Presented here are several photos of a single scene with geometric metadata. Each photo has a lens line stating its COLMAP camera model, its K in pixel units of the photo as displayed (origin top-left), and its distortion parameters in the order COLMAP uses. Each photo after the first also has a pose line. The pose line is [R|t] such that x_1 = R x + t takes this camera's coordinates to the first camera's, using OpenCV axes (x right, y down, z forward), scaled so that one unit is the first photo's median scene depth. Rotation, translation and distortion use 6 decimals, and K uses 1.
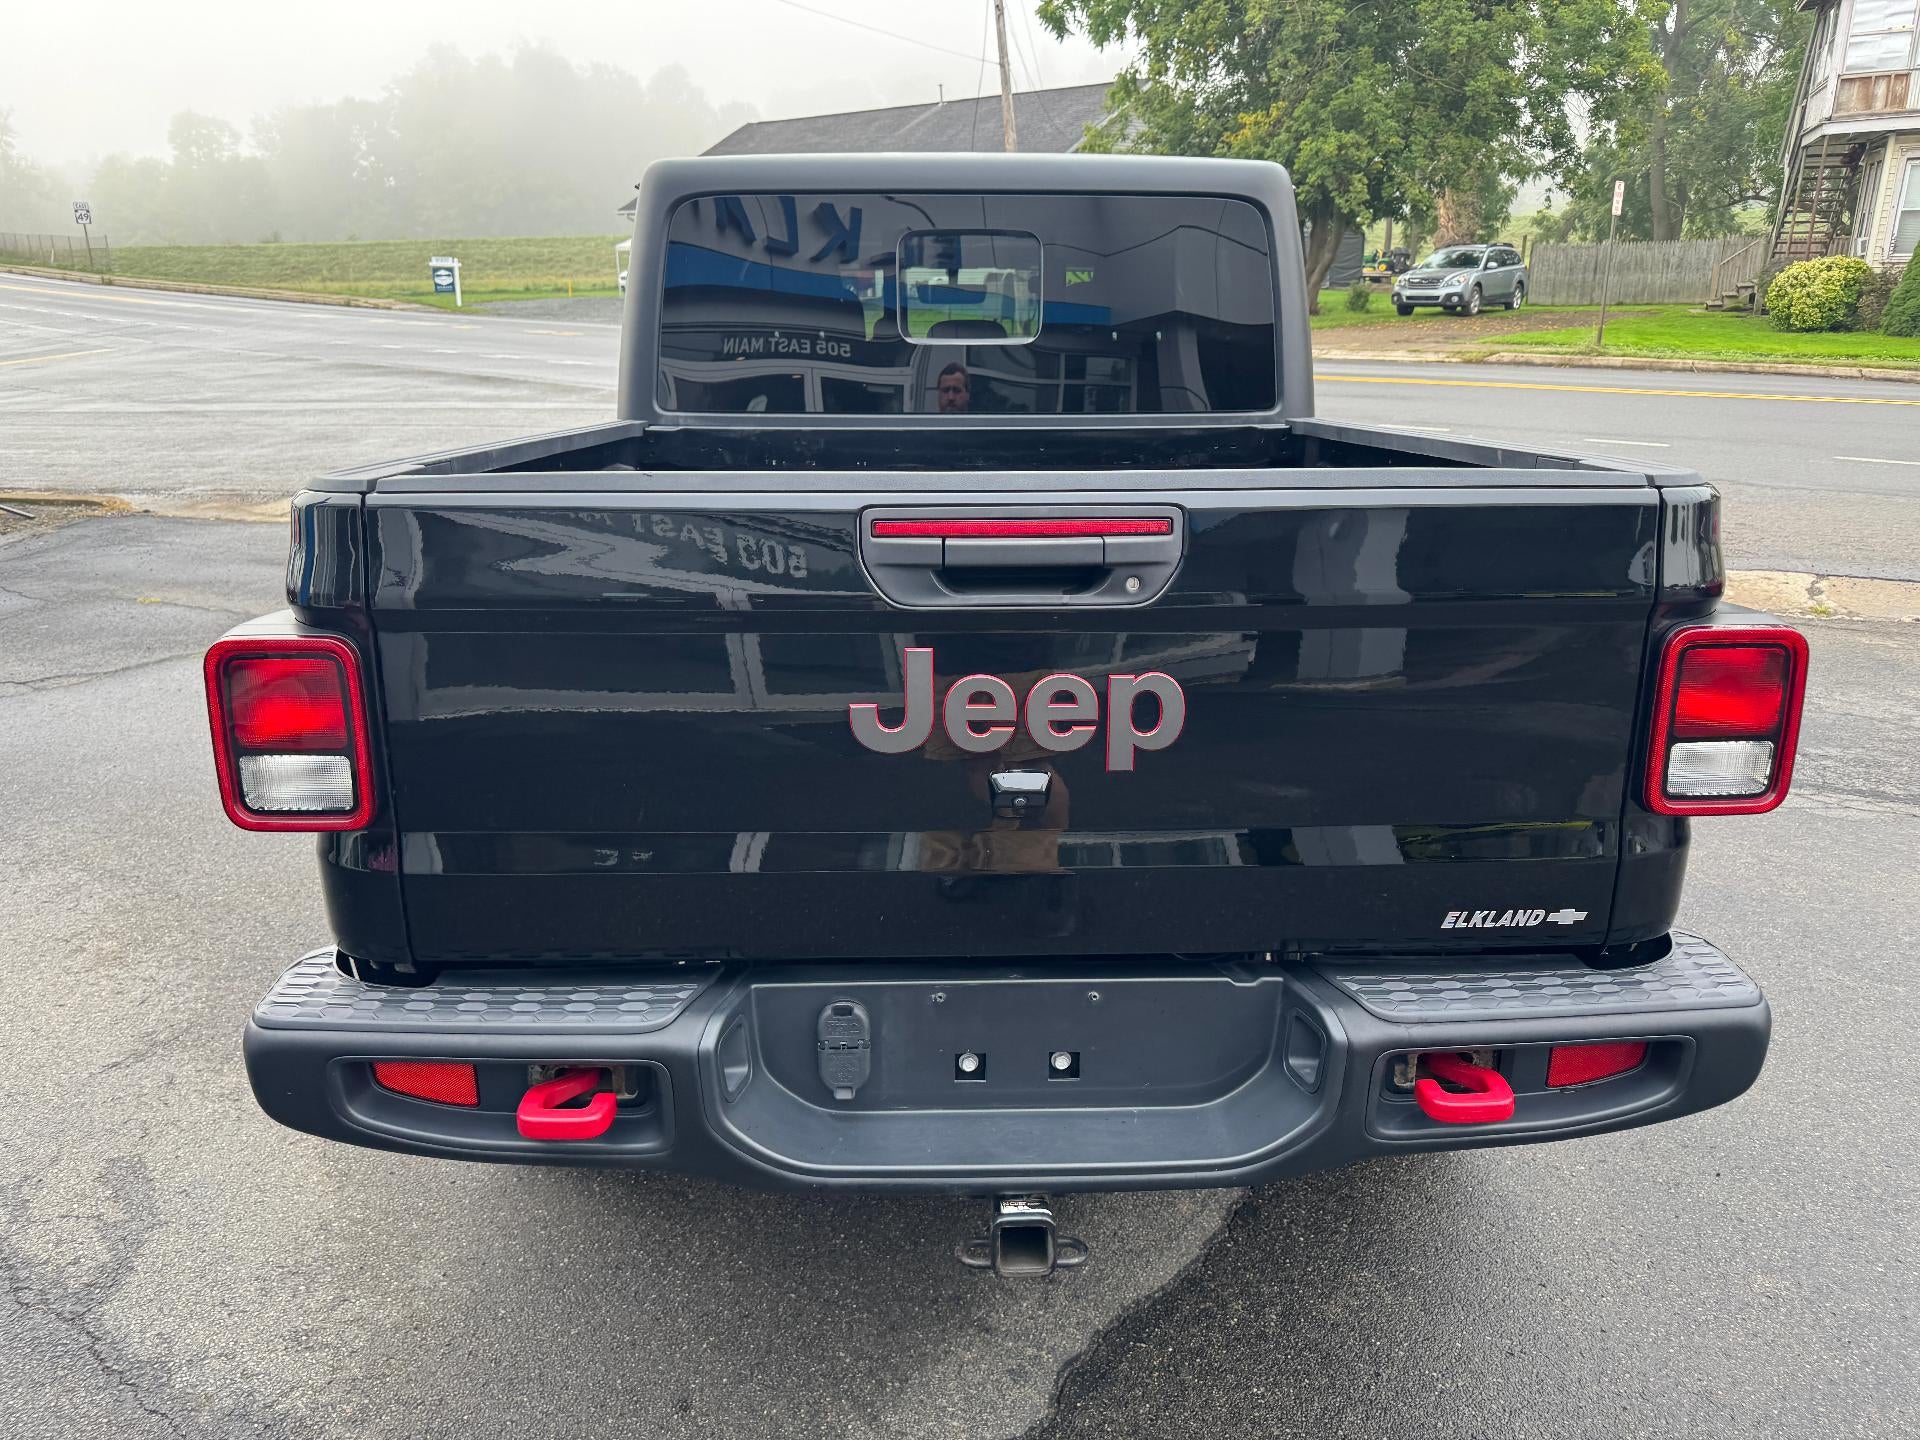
lens RADIAL K [[1359.1, 0, 868.7], [0, 1359.1, 714.0], [0, 0, 1]] dist [0.021952, -0.003694]
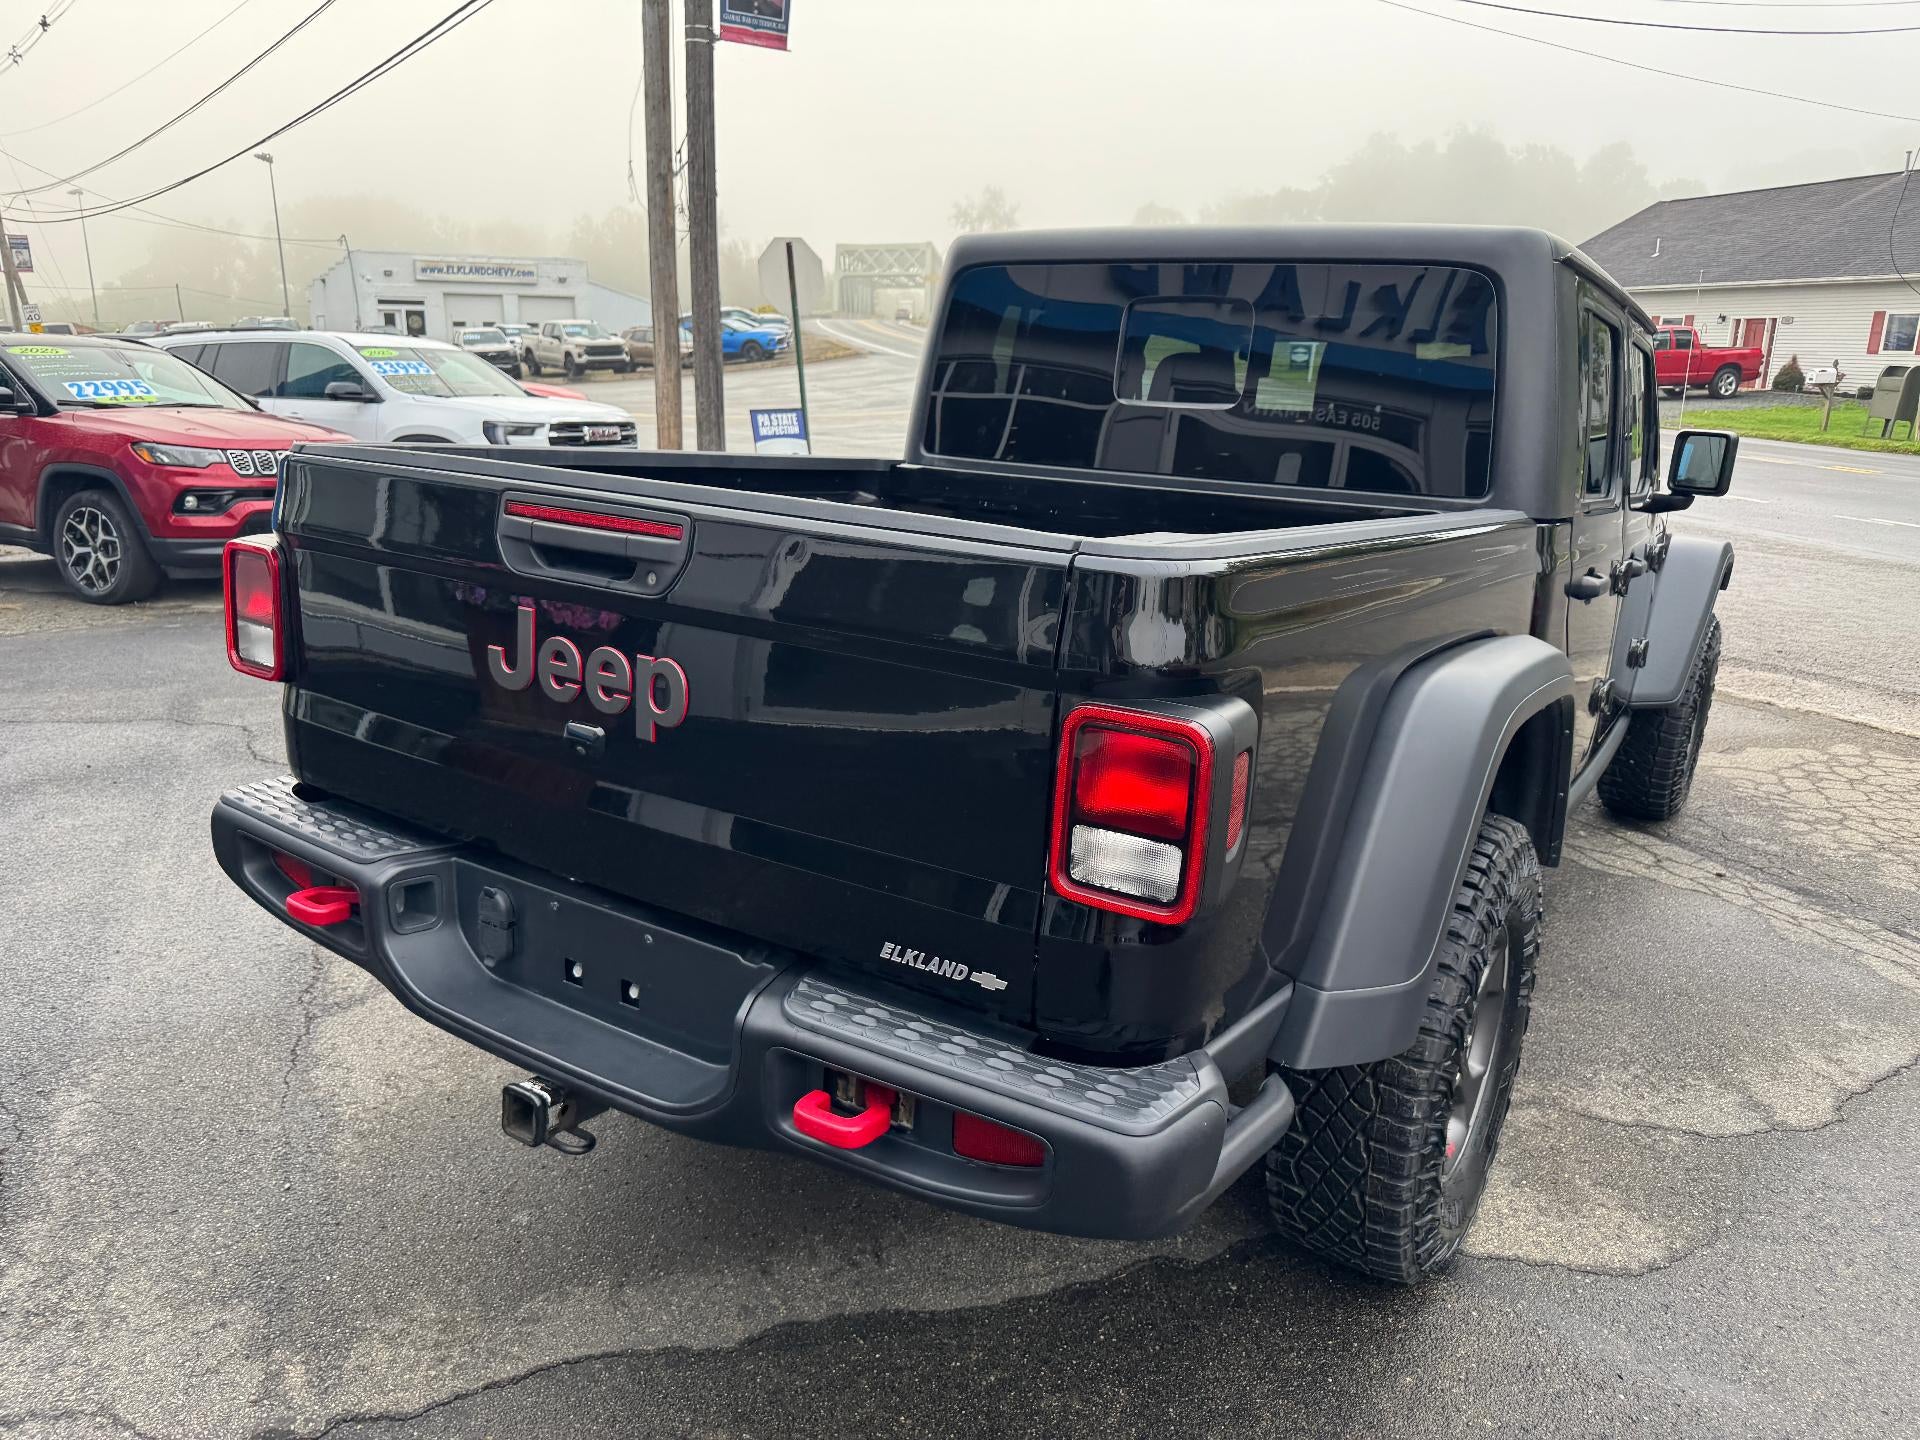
lens RADIAL K [[1356.8, 0, 1018.3], [0, 1356.8, 723.1], [0, 0, 1]] dist [0.051153, -0.062940]
pose [[0.829830, 0.176580, -0.529342, 1.012828], [-0.202998, 0.979143, 0.008394, -0.043877], [0.519783, 0.100490, 0.848367, 0.171991]]
